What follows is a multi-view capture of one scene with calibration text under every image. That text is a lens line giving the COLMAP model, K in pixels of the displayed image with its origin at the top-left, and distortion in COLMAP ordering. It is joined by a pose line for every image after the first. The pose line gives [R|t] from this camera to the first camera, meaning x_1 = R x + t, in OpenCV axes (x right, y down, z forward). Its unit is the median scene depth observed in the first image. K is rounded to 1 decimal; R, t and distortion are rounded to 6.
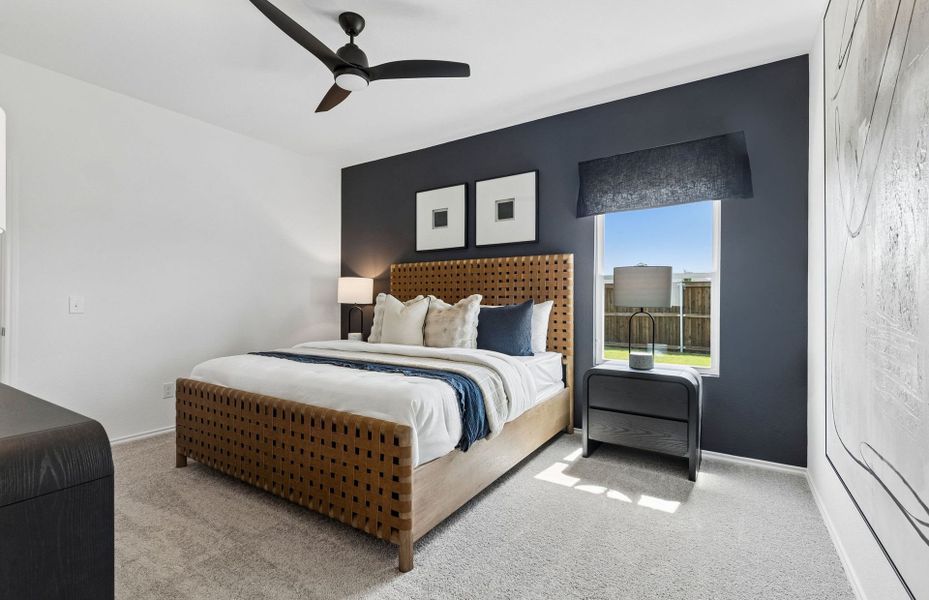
lens RADIAL K [[422.3, 0, 464.5], [0, 422.3, 300.0], [0, 0, 1]] dist [0.002891, -0.000089]
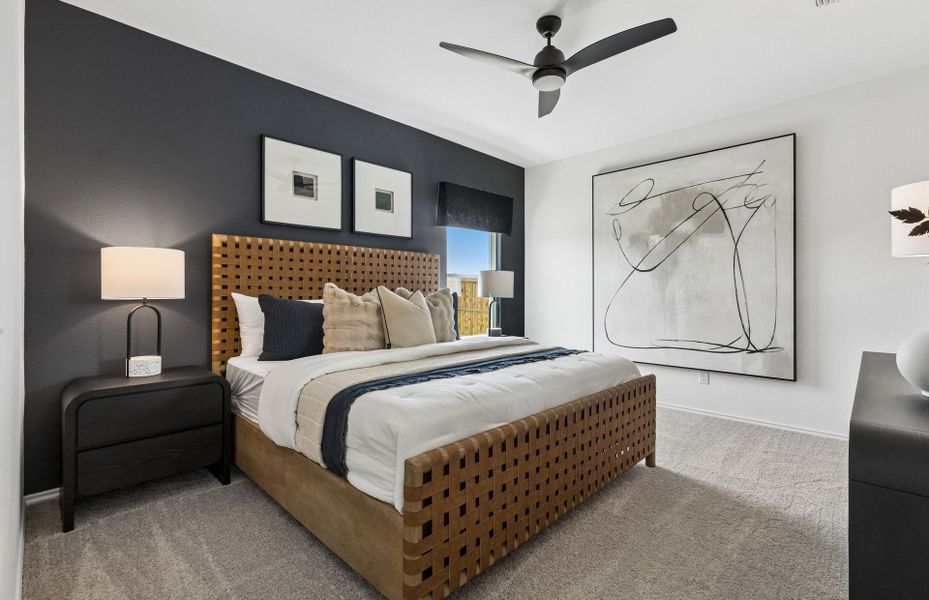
lens RADIAL K [[409.9, 0, 461.1], [0, 409.9, 287.7], [0, 0, 1]] dist [0.000879, 0.000079]
pose [[0.208201, 0.008582, 0.978048, -0.784440], [-0.005636, 0.999955, -0.007574, -0.005105], [-0.978070, -0.003935, 0.208240, 0.619601]]
